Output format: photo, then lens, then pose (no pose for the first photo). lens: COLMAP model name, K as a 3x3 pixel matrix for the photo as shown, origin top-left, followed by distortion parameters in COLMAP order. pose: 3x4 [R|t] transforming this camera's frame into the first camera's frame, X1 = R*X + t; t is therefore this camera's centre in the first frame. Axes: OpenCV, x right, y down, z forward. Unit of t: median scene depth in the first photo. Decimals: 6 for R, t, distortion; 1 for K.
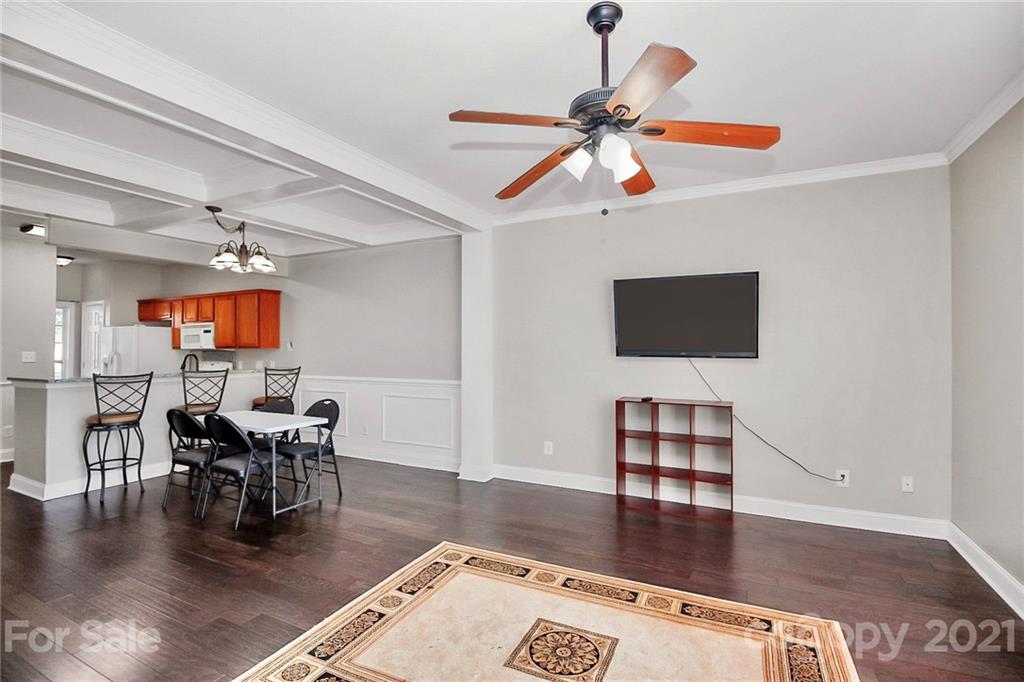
lens RADIAL K [[470.5, 0, 512.0], [0, 470.5, 341.0], [0, 0, 1]] dist [-0.002508, -0.000434]
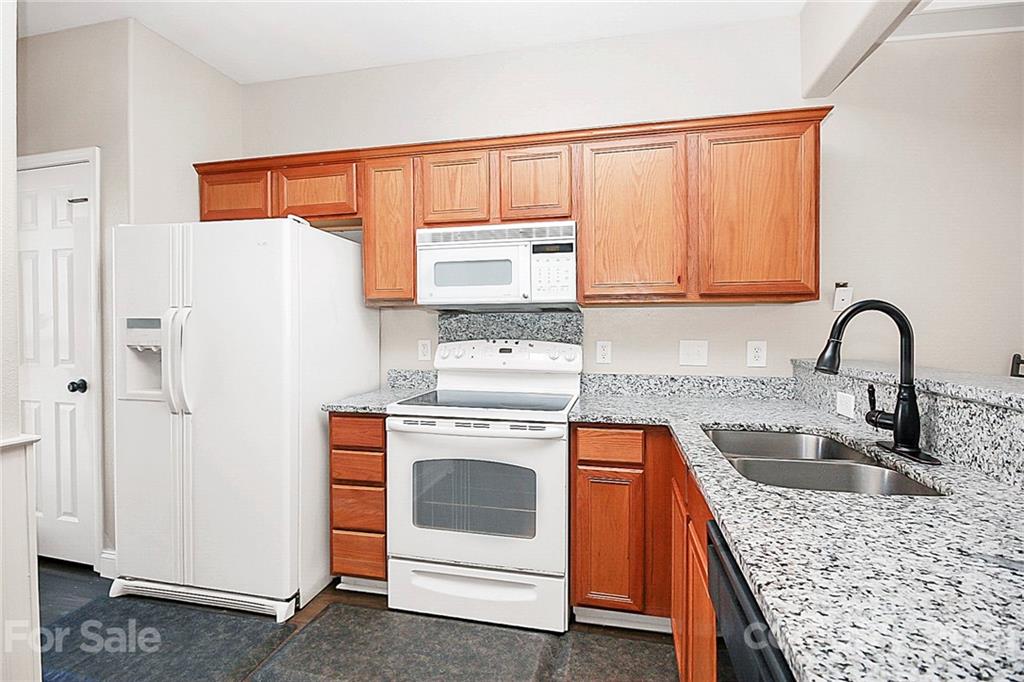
lens RADIAL K [[486.0, 0, 518.5], [0, 486.0, 343.1], [0, 0, 1]] dist [0.006516, -0.014392]
pose [[0.968712, 0.001697, 0.248182, -1.185589], [-0.010517, 0.999359, 0.034214, 0.051926], [-0.247965, -0.035753, 0.968109, 1.078032]]
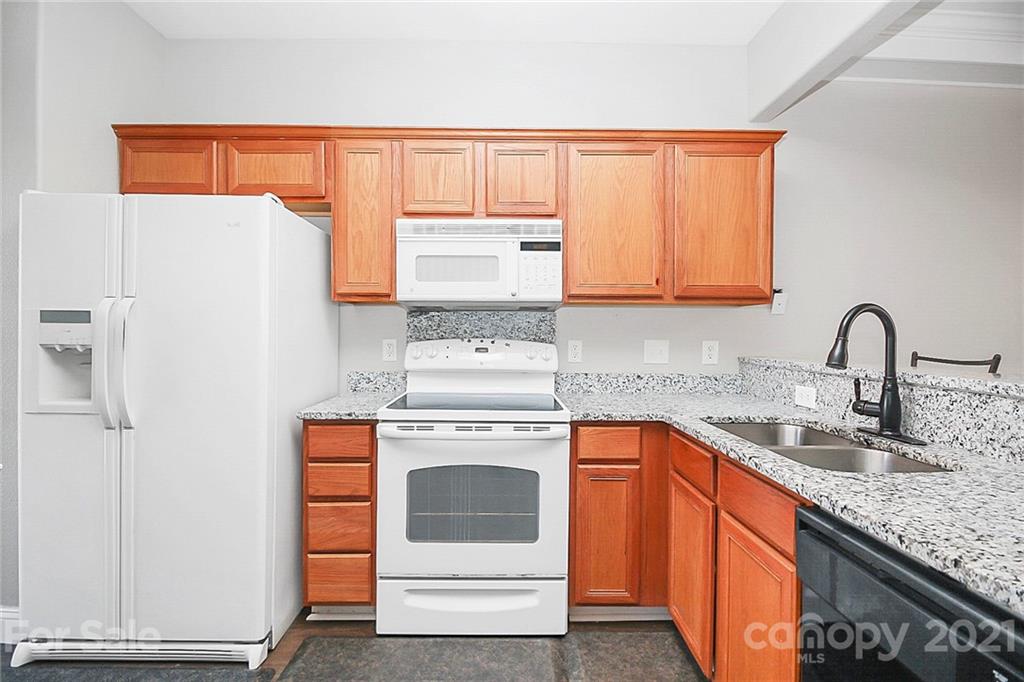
lens RADIAL K [[486.8, 0, 522.6], [0, 486.8, 340.8], [0, 0, 1]] dist [0.000802, -0.009369]
pose [[0.883531, 0.004694, 0.468349, -1.277400], [-0.017910, 0.999557, 0.023769, 0.055829], [-0.468030, -0.029389, 0.883224, 1.126888]]
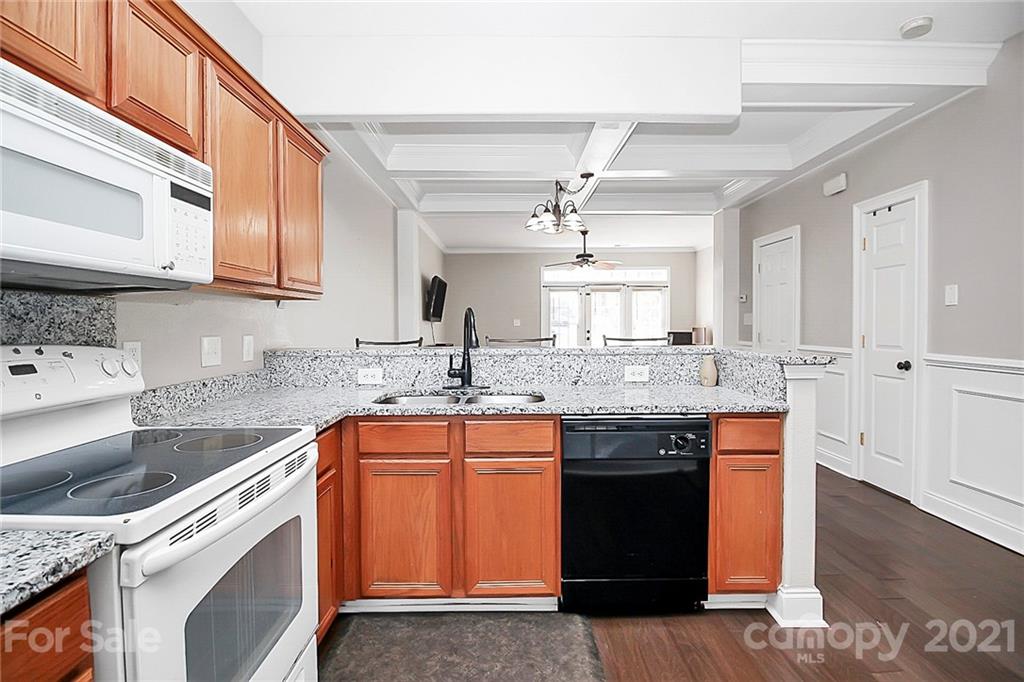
lens RADIAL K [[476.6, 0, 500.7], [0, 476.6, 338.8], [0, 0, 1]] dist [-0.002230, -0.014023]
pose [[-0.440194, -0.018623, 0.897709, -1.406587], [-0.000360, 0.999788, 0.020564, 0.058404], [-0.897903, 0.008729, -0.440108, 1.528753]]
